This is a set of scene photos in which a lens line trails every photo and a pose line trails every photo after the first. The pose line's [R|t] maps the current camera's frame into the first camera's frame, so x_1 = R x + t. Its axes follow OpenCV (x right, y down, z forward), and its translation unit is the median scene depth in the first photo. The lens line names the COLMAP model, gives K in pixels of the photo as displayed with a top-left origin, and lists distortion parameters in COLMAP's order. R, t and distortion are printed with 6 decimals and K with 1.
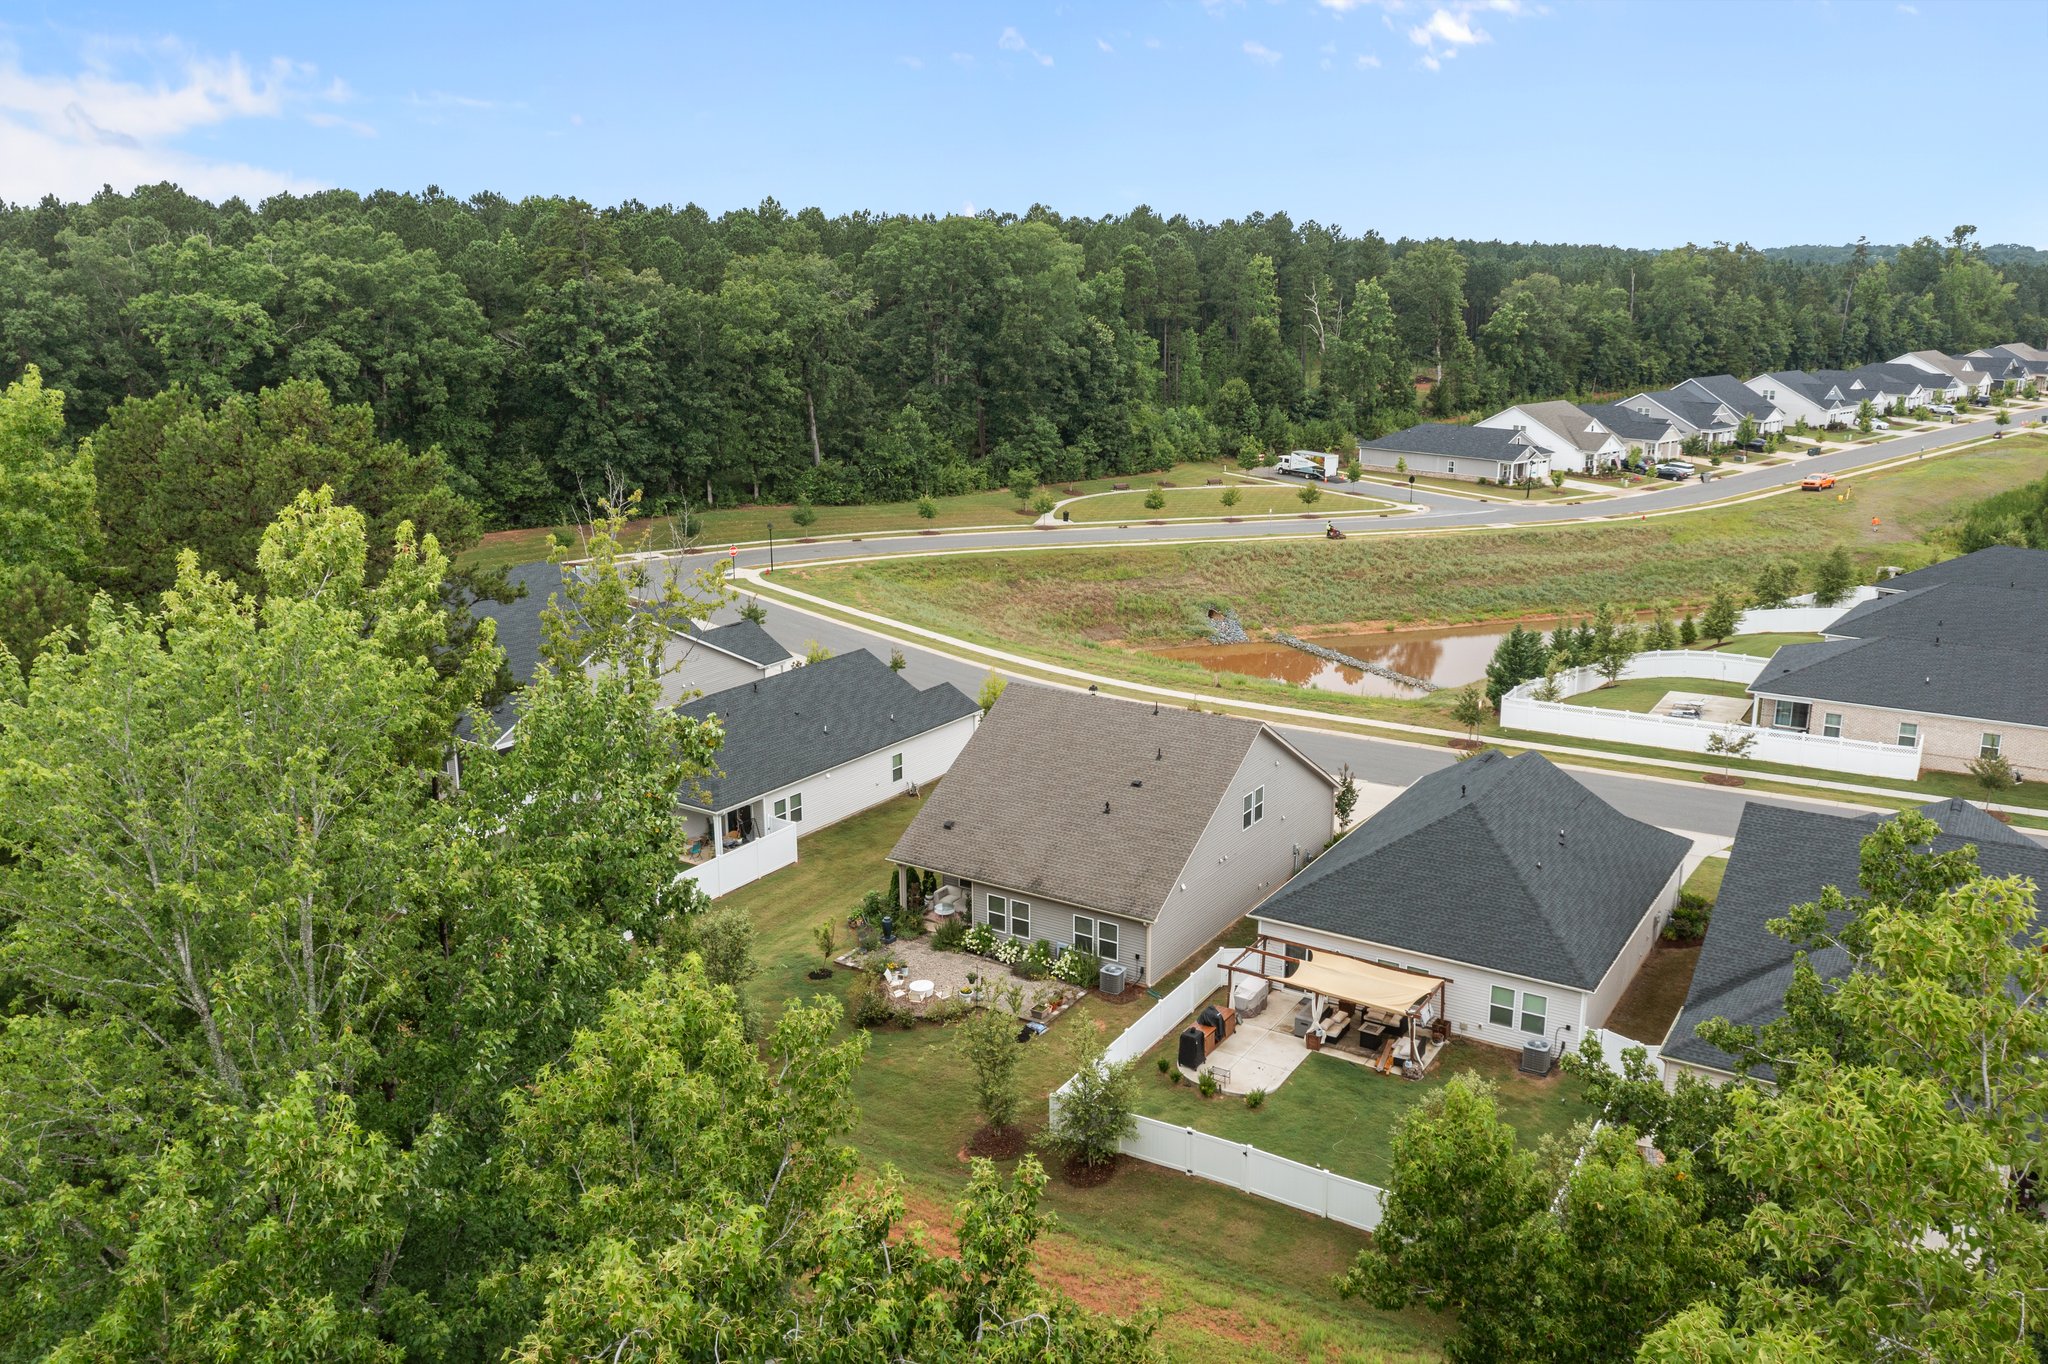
lens RADIAL K [[1613.7, 0, 1021.7], [0, 1613.7, 681.4], [0, 0, 1]] dist [-0.006976, 0.000875]
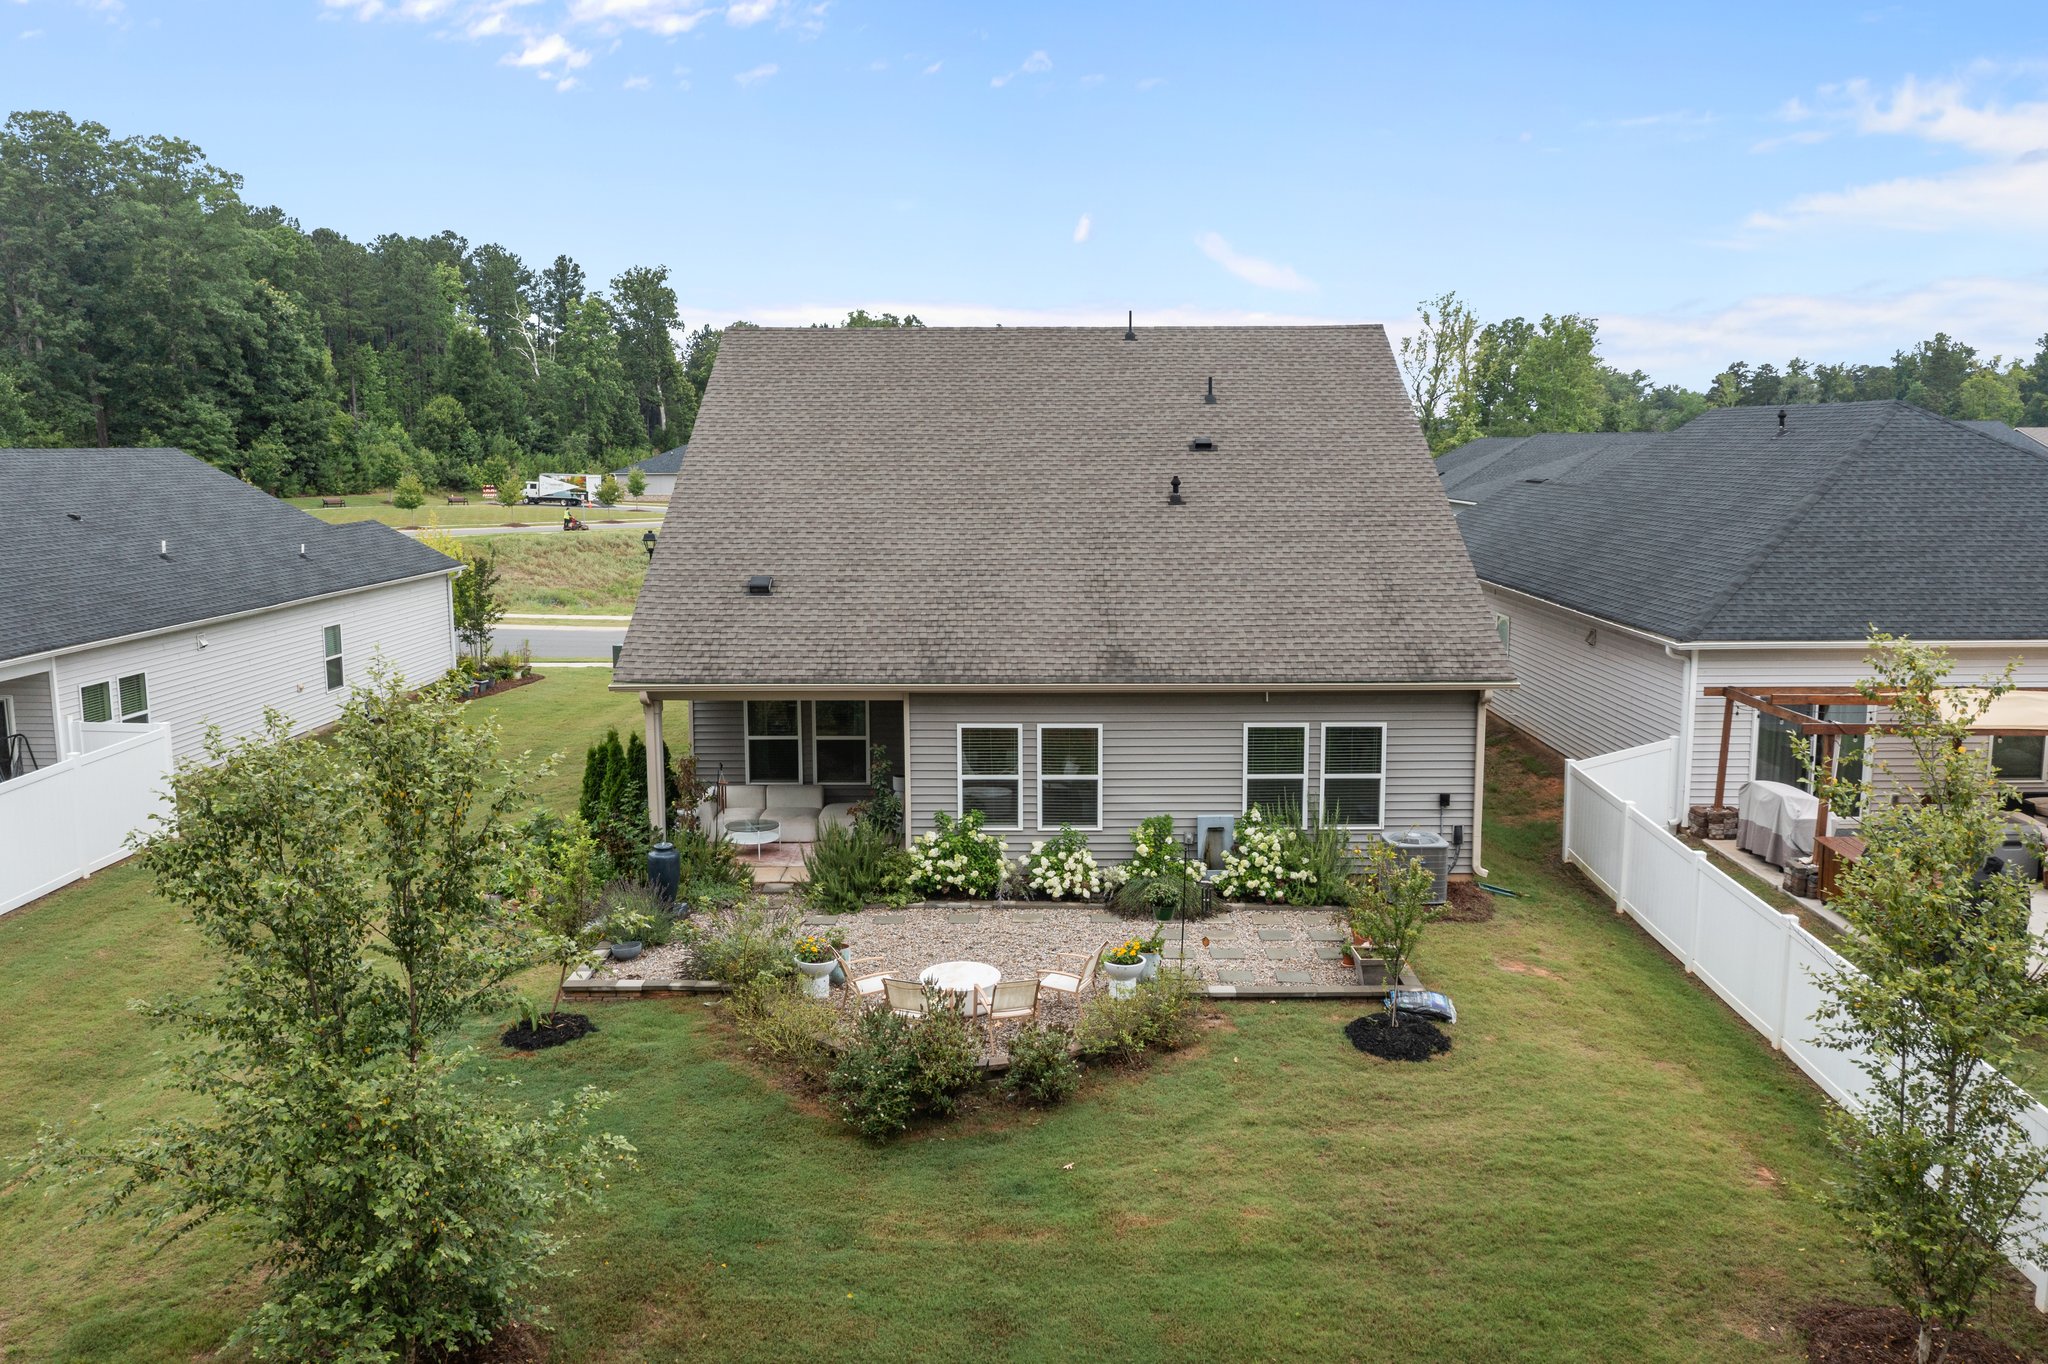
lens RADIAL K [[1617.9, 0, 1021.5], [0, 1617.9, 678.9], [0, 0, 1]] dist [-0.008231, 0.003298]
pose [[0.845323, -0.076018, 0.528820, -0.076984], [0.133949, 0.988366, -0.072040, 0.058793], [-0.517191, 0.131732, 0.845671, 0.274625]]
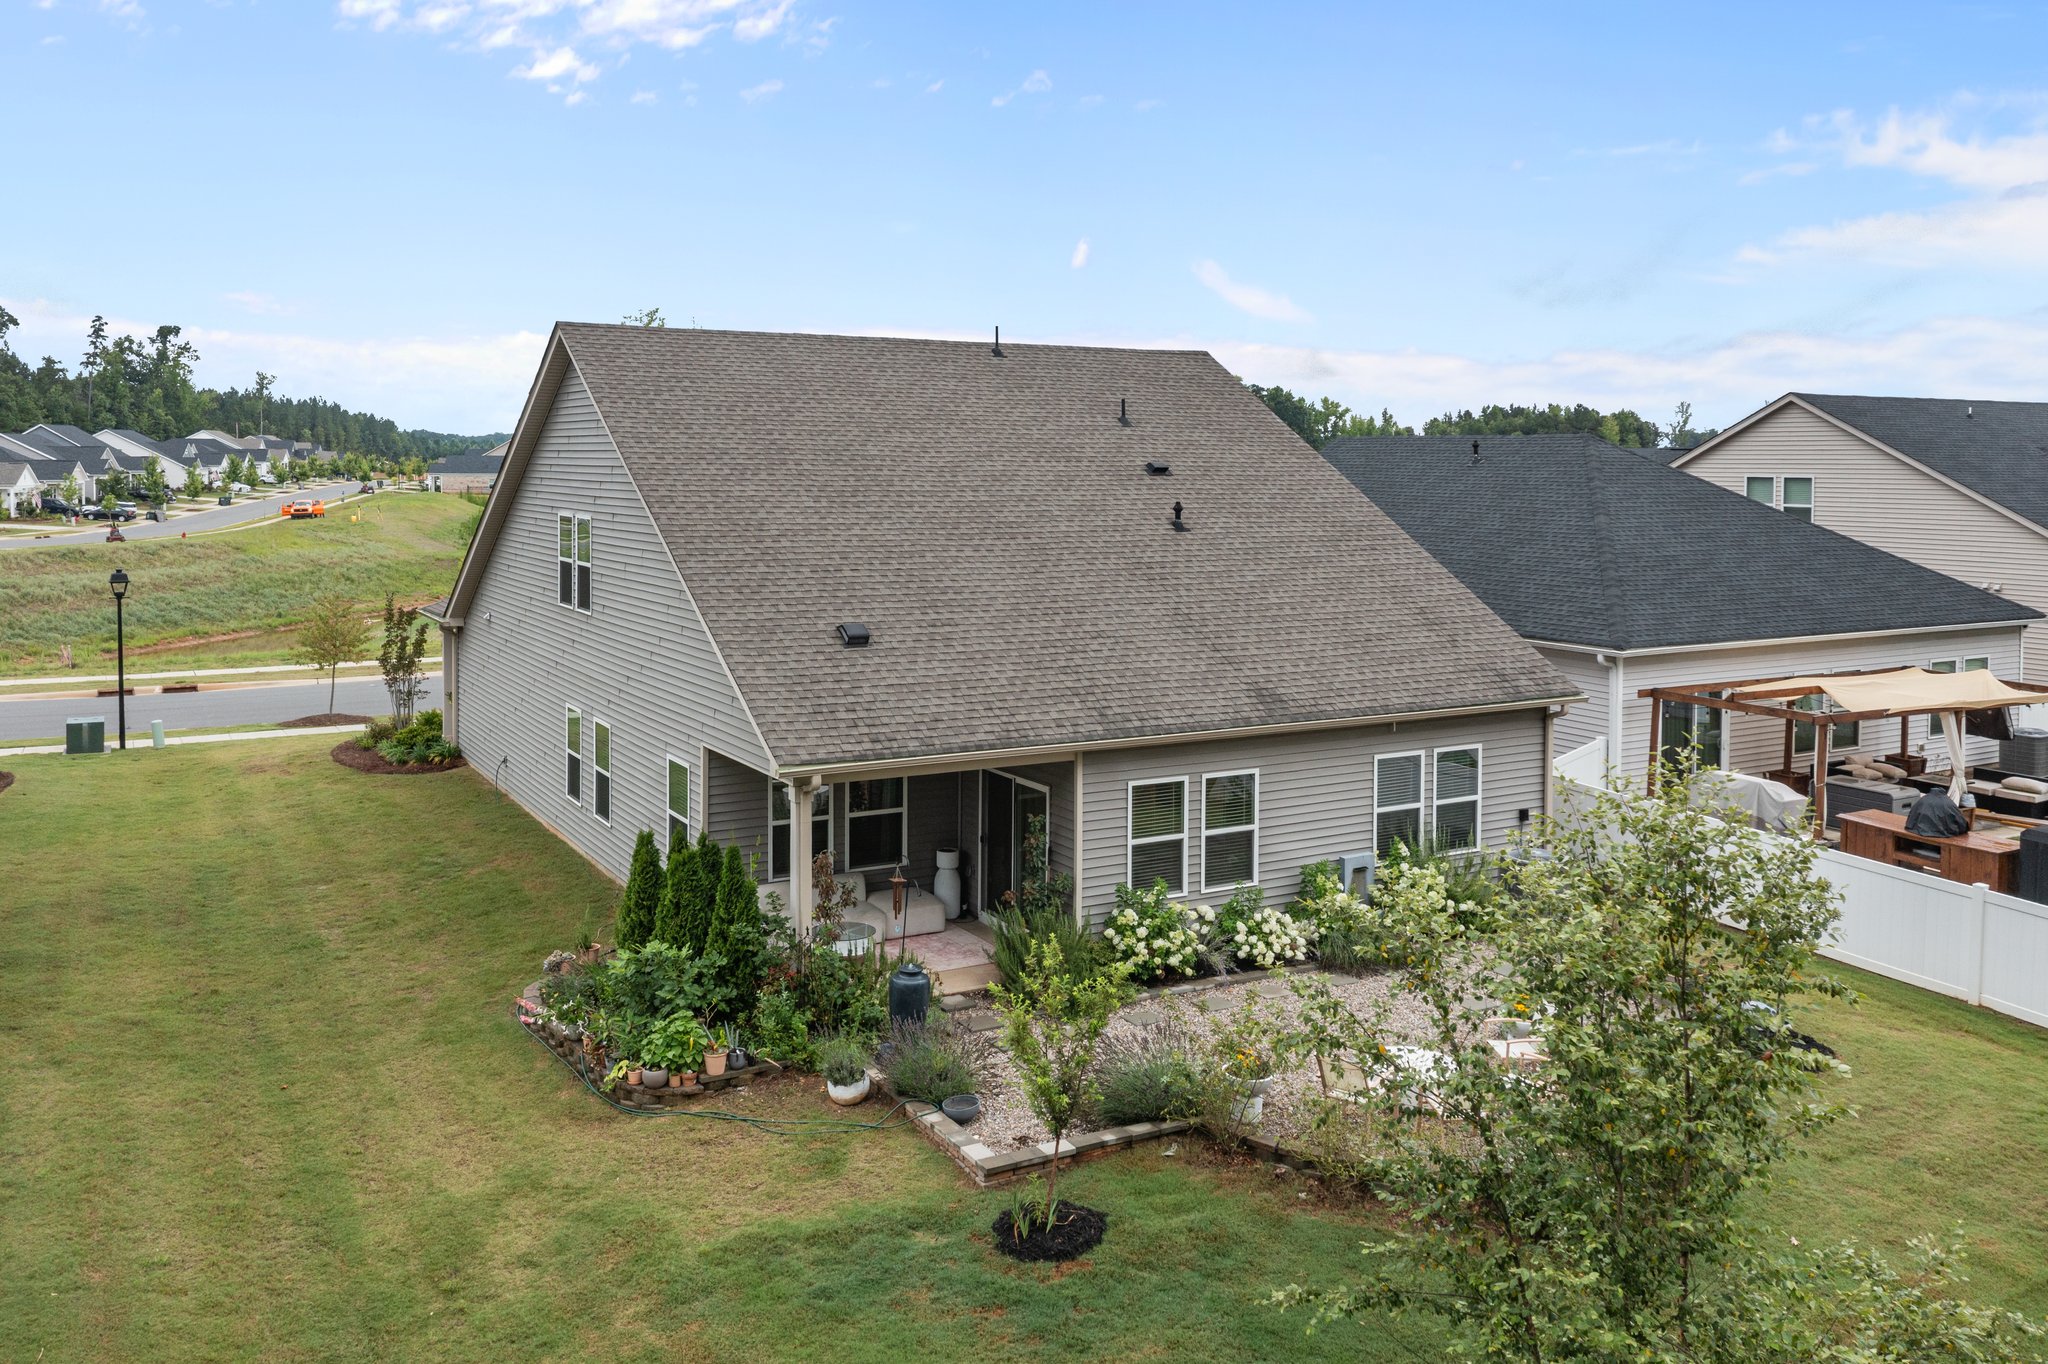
lens RADIAL K [[1681.6, 0, 1011.8], [0, 1681.6, 467.0], [0, 0, 1]] dist [-0.009803, 0.002711]
pose [[0.467146, 0.002067, 0.884178, -0.126012], [0.214580, 0.969837, -0.115638, 0.041497], [-0.857747, 0.243746, 0.452612, 0.339221]]
